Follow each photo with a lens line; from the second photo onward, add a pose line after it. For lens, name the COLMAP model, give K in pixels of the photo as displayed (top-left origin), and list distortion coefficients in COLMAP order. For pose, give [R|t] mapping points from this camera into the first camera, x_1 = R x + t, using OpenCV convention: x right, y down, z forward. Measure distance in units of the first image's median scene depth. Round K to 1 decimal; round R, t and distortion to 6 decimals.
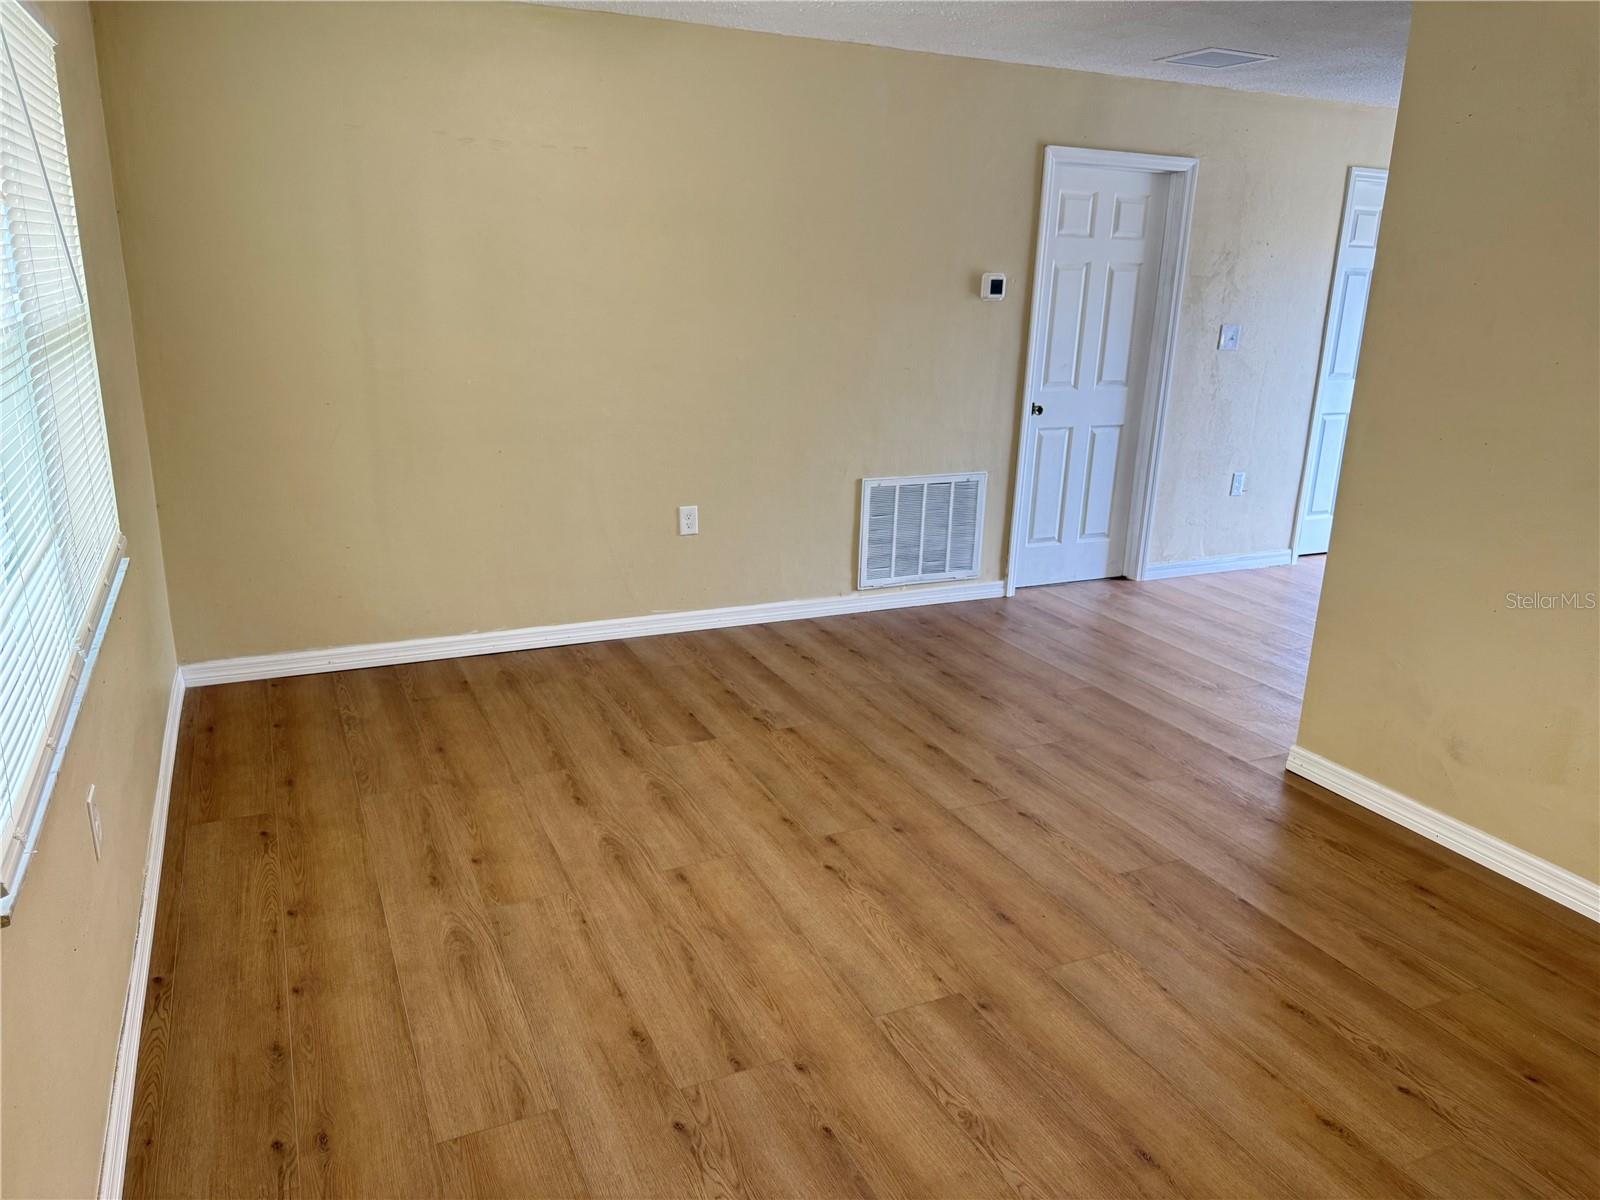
lens RADIAL K [[1123.4, 0, 792.3], [0, 1123.4, 607.6], [0, 0, 1]] dist [0.016221, -0.034827]
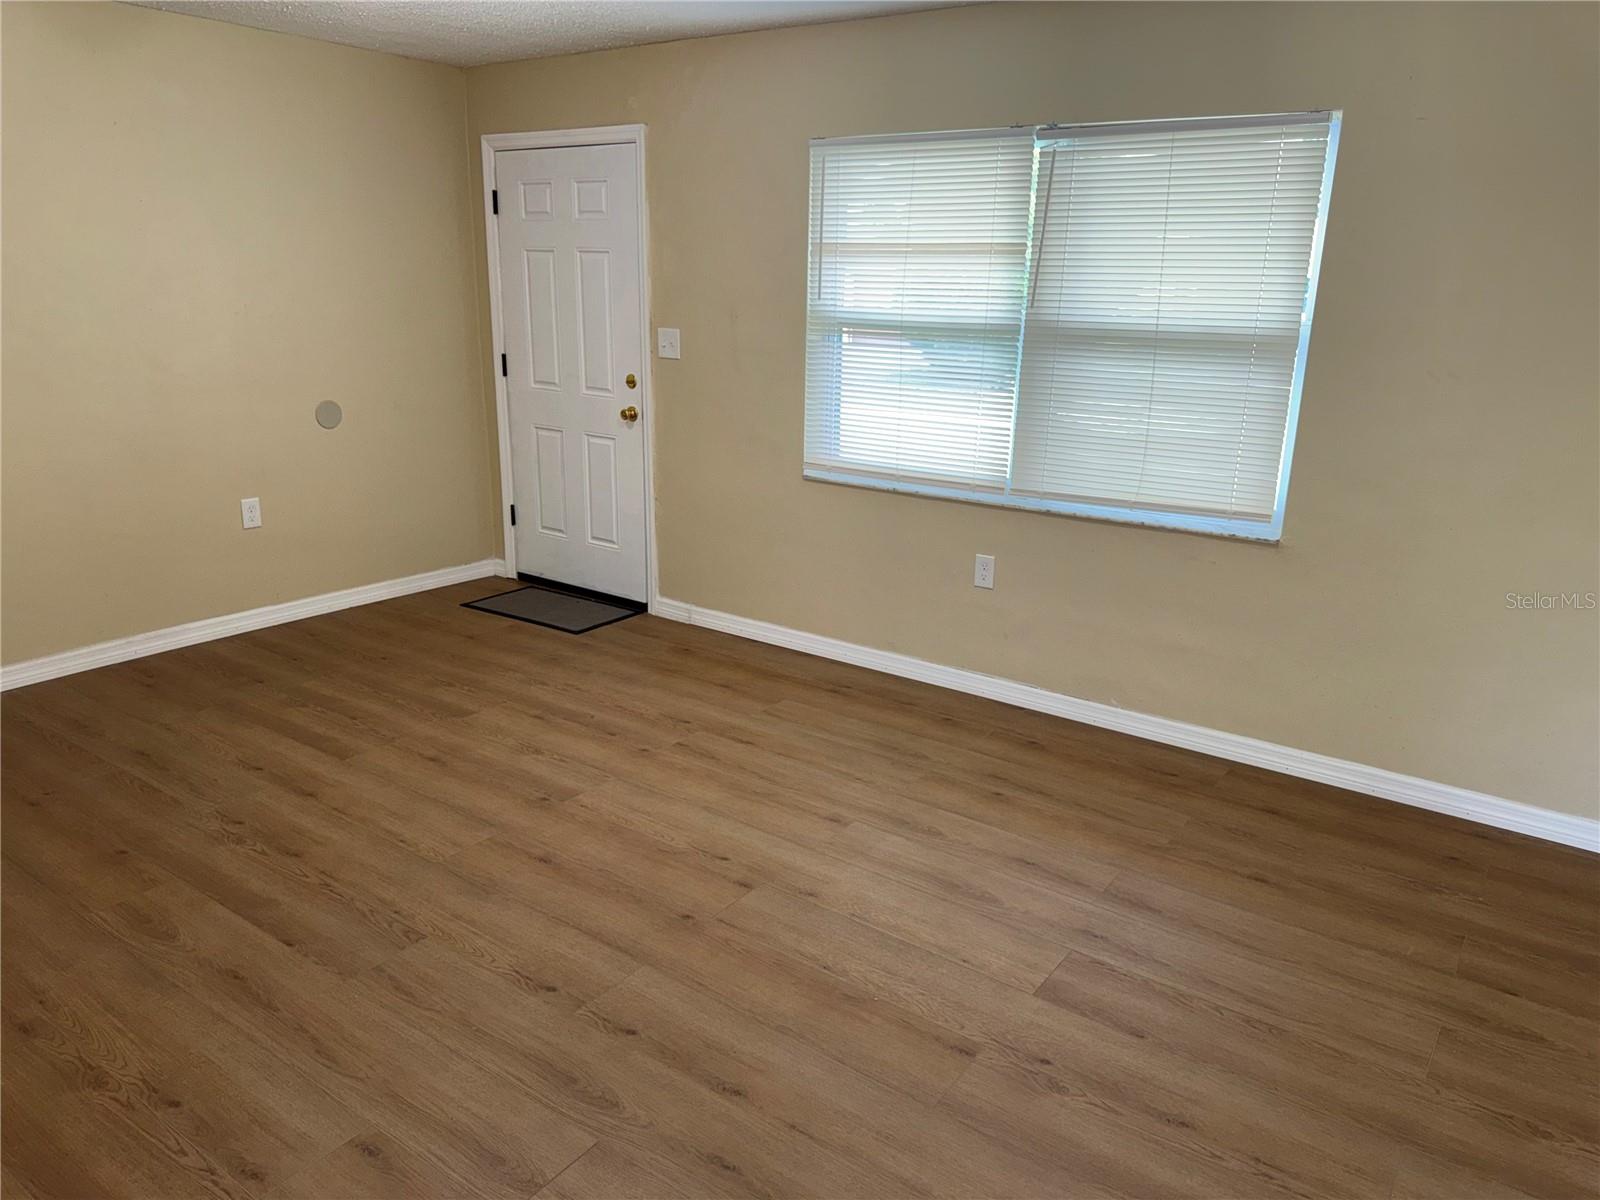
lens RADIAL K [[1123.4, 0, 805.5], [0, 1123.4, 602.2], [0, 0, 1]] dist [0.016221, -0.034827]
pose [[-0.868145, 0.084515, -0.489063, 0.408812], [-0.192397, 0.851034, 0.488594, -0.435999], [0.457502, 0.518265, -0.722560, 1.512253]]
